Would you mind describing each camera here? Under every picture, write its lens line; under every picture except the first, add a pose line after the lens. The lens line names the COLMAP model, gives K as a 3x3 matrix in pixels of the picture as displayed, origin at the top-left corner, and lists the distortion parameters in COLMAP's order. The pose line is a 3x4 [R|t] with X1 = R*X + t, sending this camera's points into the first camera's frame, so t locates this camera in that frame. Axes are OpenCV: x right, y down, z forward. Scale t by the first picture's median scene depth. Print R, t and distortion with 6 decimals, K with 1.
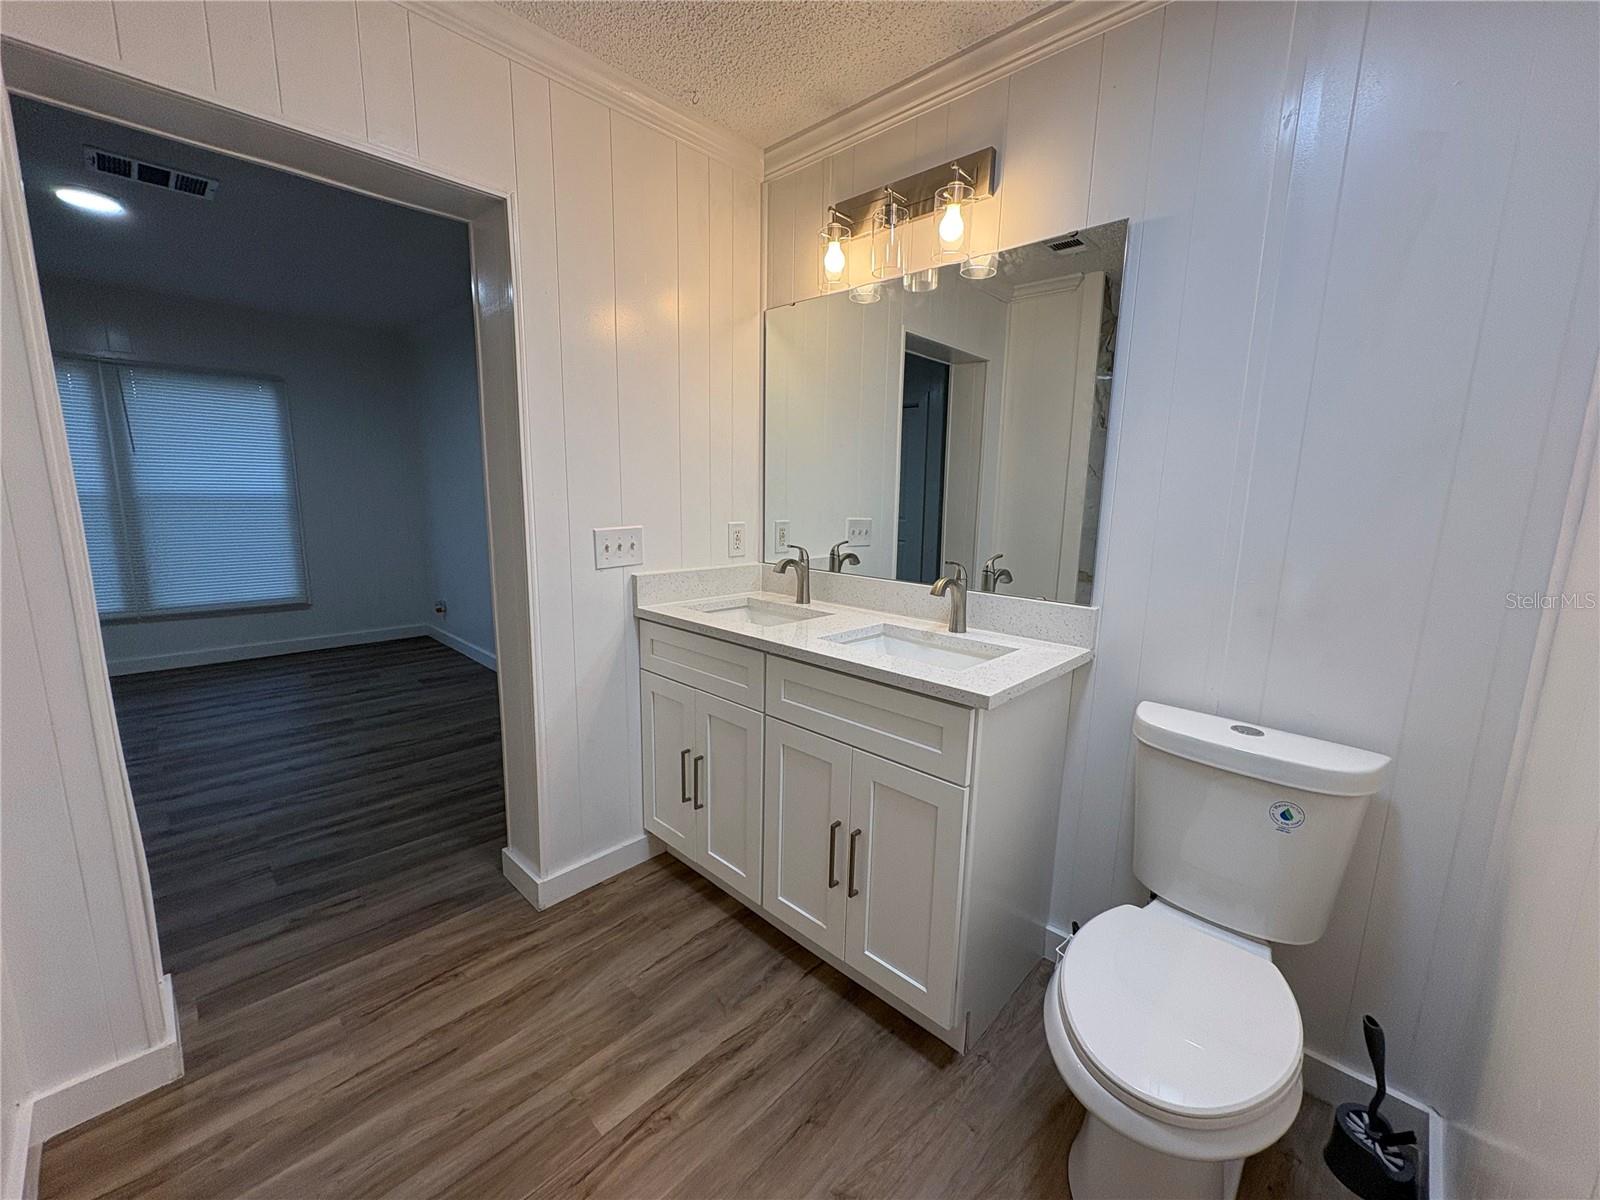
lens RADIAL K [[642.0, 0, 803.1], [0, 642.0, 595.8], [0, 0, 1]] dist [0.000222, -0.000073]
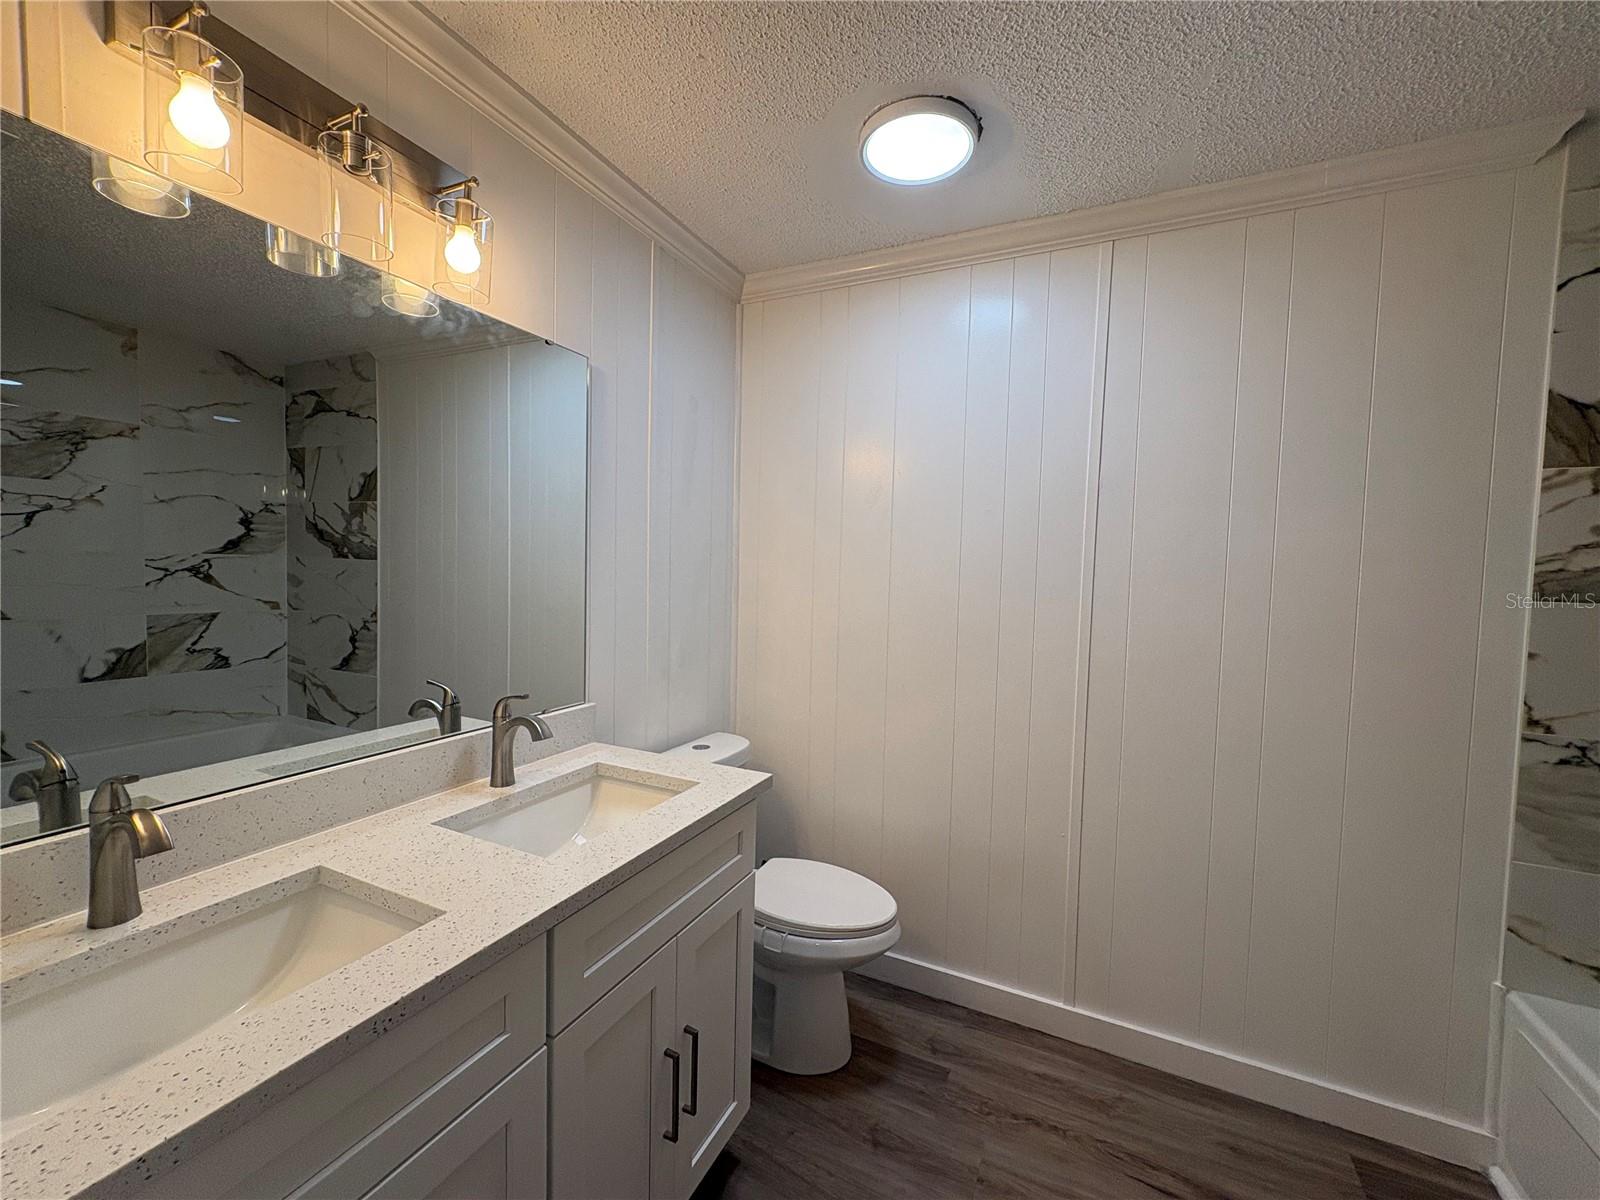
lens RADIAL K [[642.0, 0, 800.4], [0, 642.0, 598.3], [0, 0, 1]] dist [0.000222, -0.000073]
pose [[-0.313211, -0.069942, 0.947105, -0.729510], [0.126976, 0.985246, 0.114750, -0.258909], [-0.941157, 0.156200, -0.299709, 1.081760]]
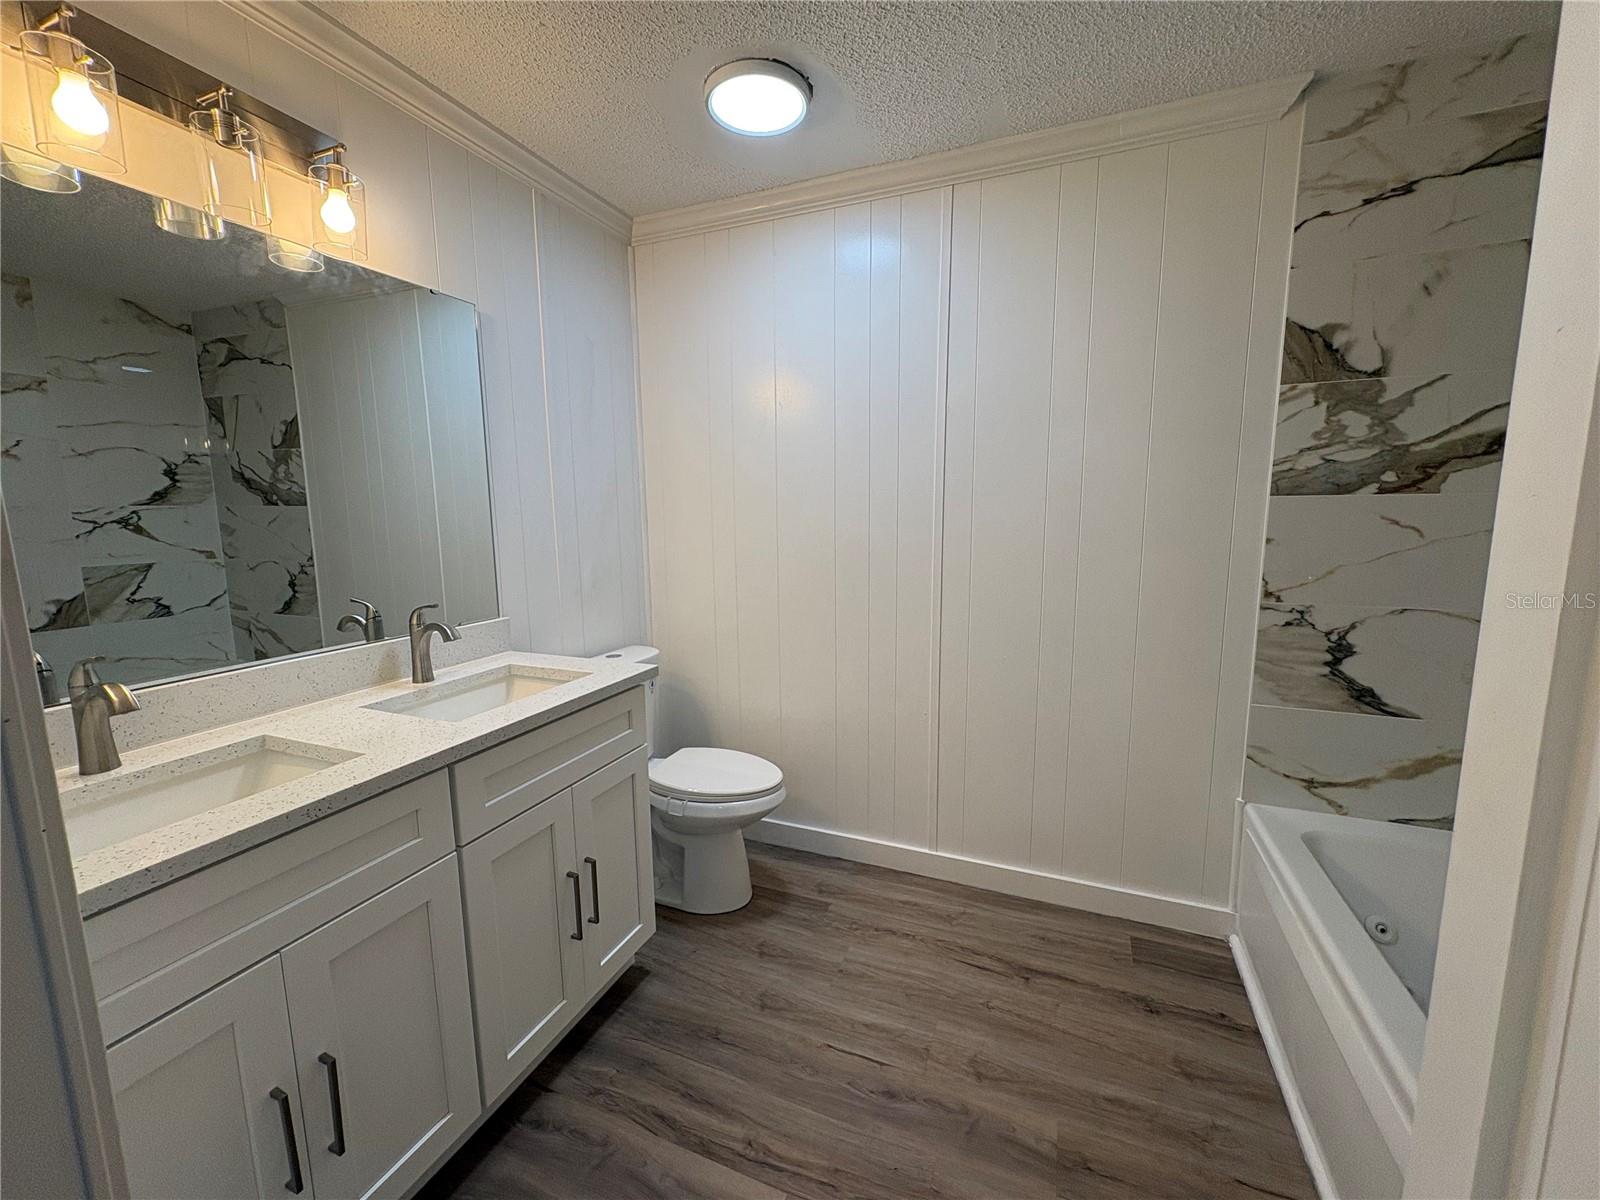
lens RADIAL K [[642.0, 0, 800.7], [0, 642.0, 599.0], [0, 0, 1]] dist [0.000222, -0.000073]
pose [[-0.366415, -0.142998, 0.919397, -0.972334], [0.158067, 0.964190, 0.212961, -0.208772], [-0.916927, 0.223359, -0.330691, 0.987013]]
